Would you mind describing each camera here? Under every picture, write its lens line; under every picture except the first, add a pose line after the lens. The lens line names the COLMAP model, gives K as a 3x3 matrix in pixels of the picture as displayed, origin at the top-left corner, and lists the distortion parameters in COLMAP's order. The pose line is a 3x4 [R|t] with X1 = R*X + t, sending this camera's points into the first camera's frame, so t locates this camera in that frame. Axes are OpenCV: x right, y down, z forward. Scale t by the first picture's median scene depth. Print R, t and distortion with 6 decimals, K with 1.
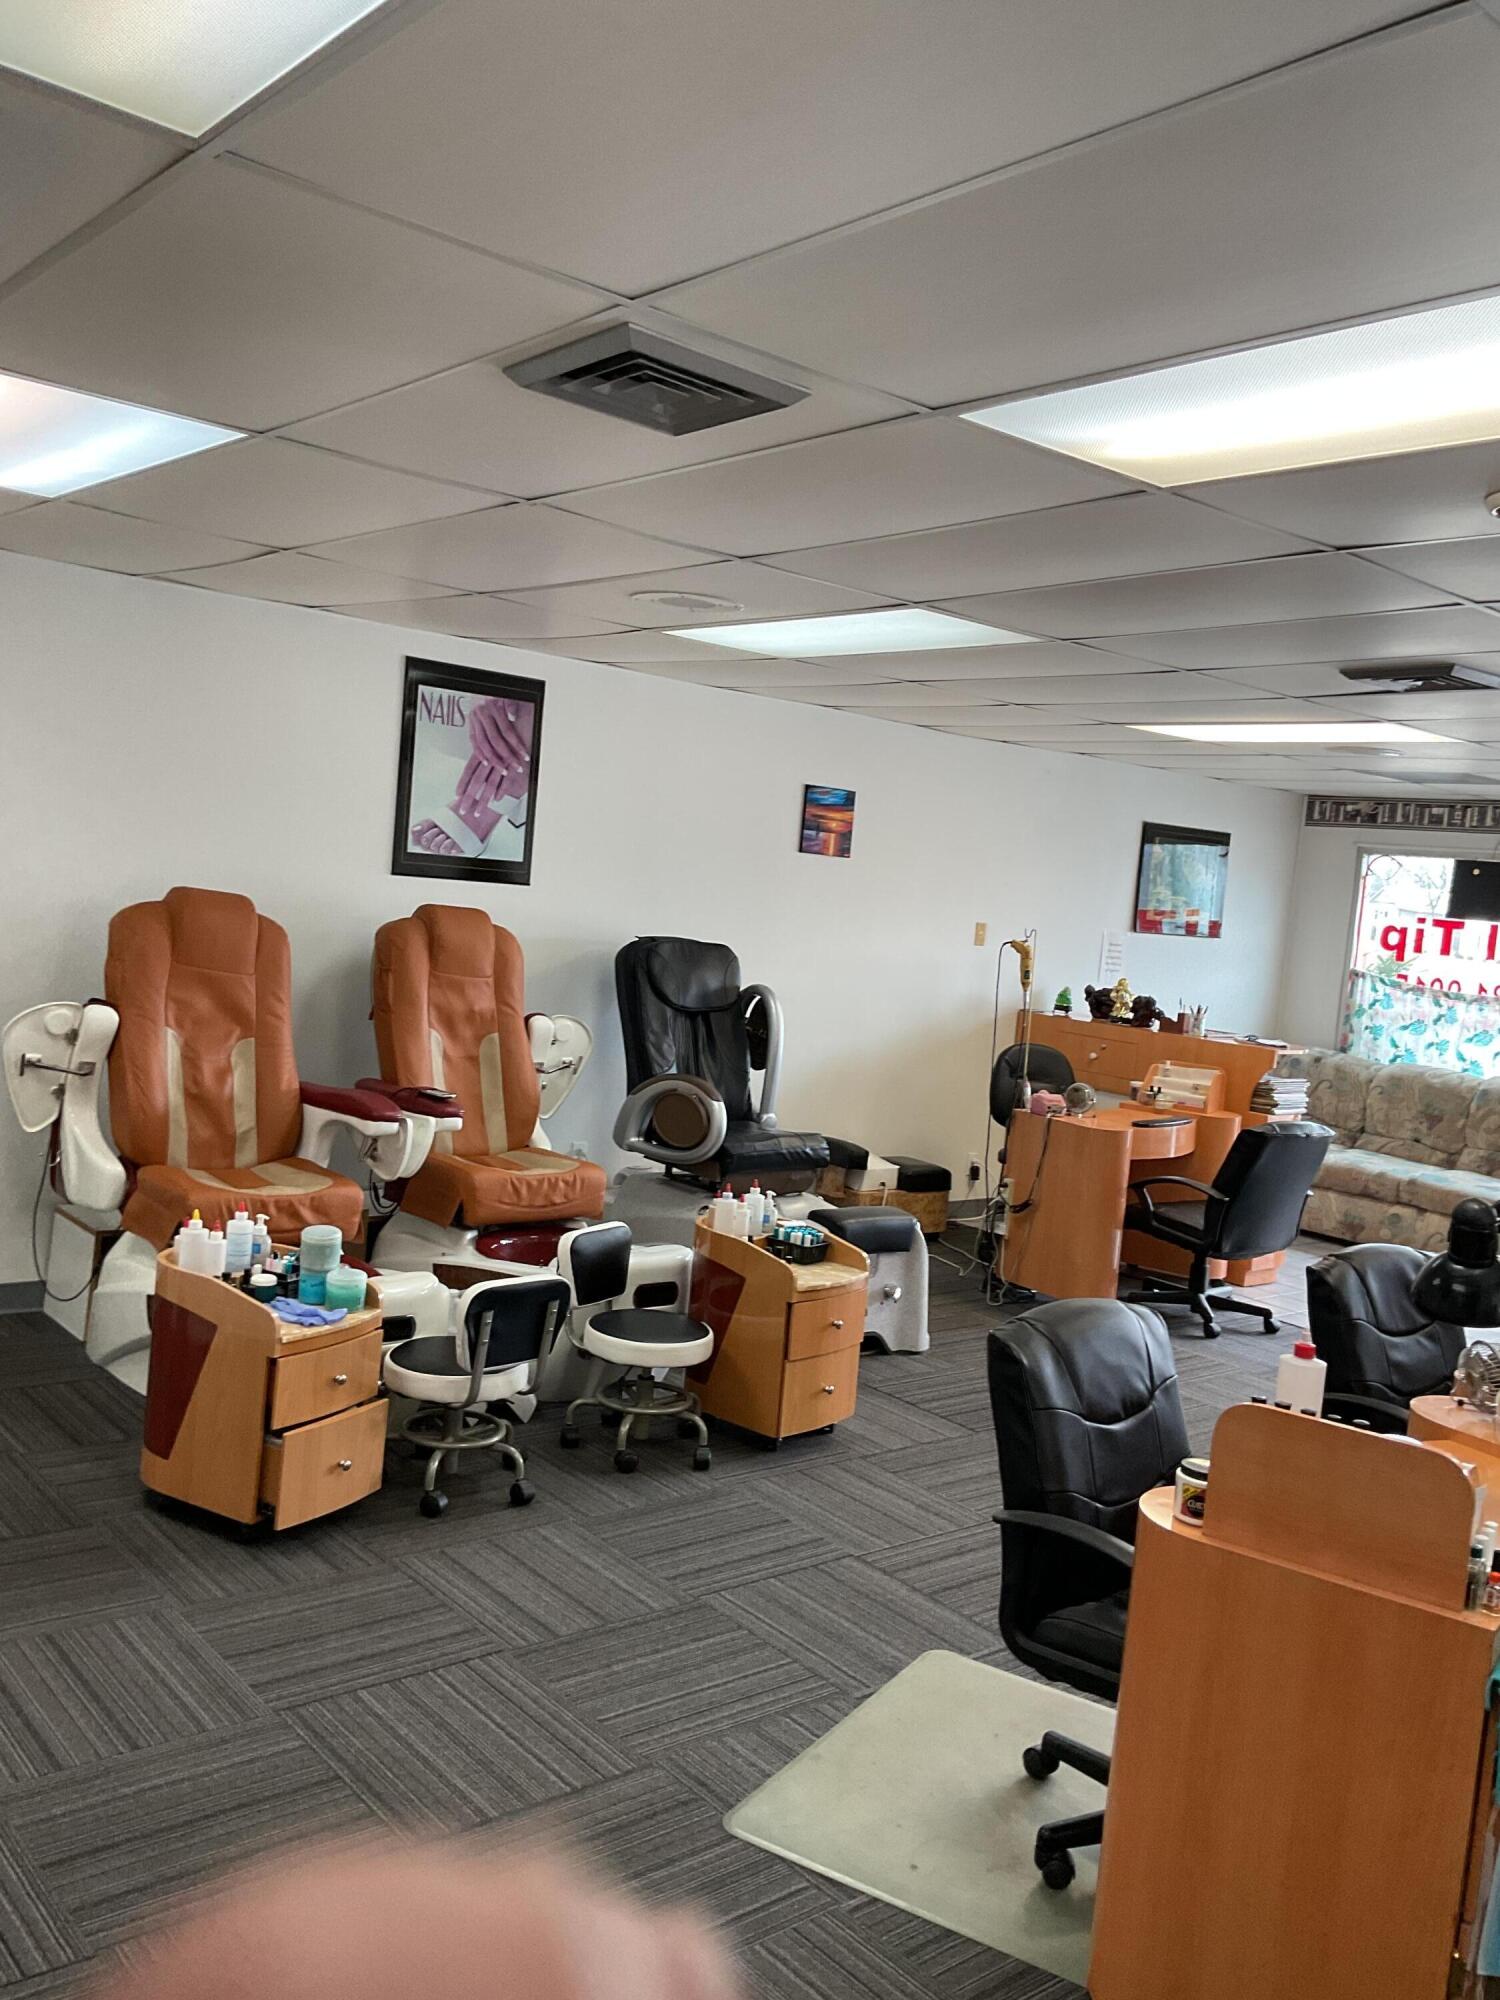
lens RADIAL K [[1635.2, 0, 750.0], [0, 1635.2, 1000.0], [0, 0, 1]] dist [0.134763, -0.281352]
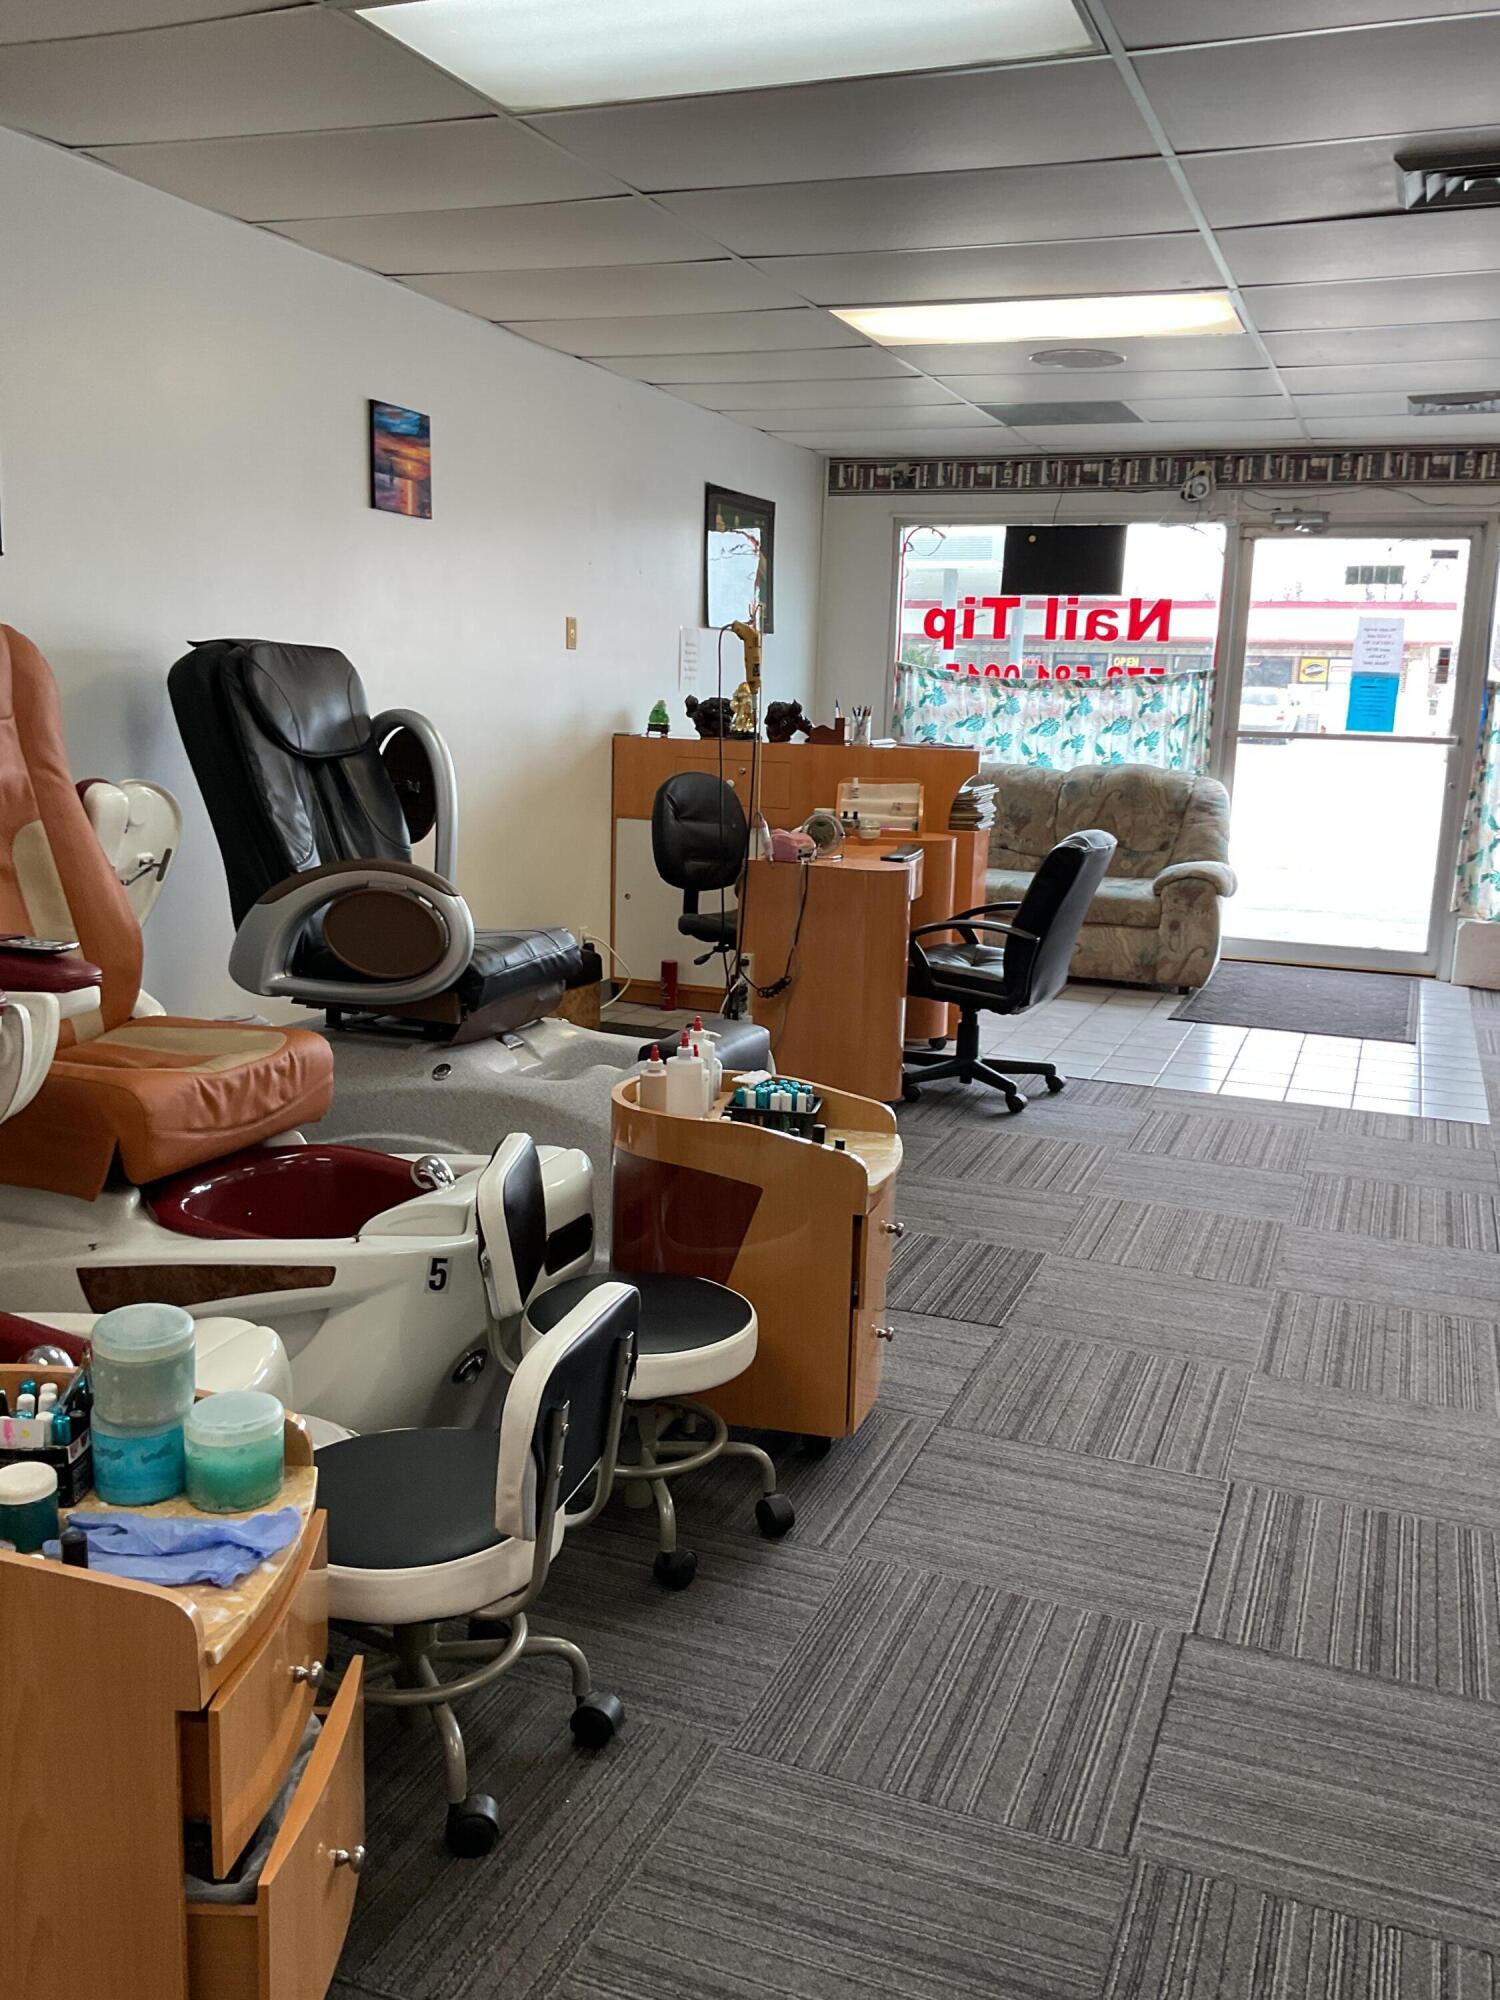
lens RADIAL K [[1635.2, 0, 750.0], [0, 1635.2, 1000.0], [0, 0, 1]] dist [0.134763, -0.281352]
pose [[0.883743, -0.152604, 0.442392, -0.159669], [0.085279, 0.982024, 0.168393, 0.004704], [-0.460137, -0.111089, 0.880871, 0.320401]]
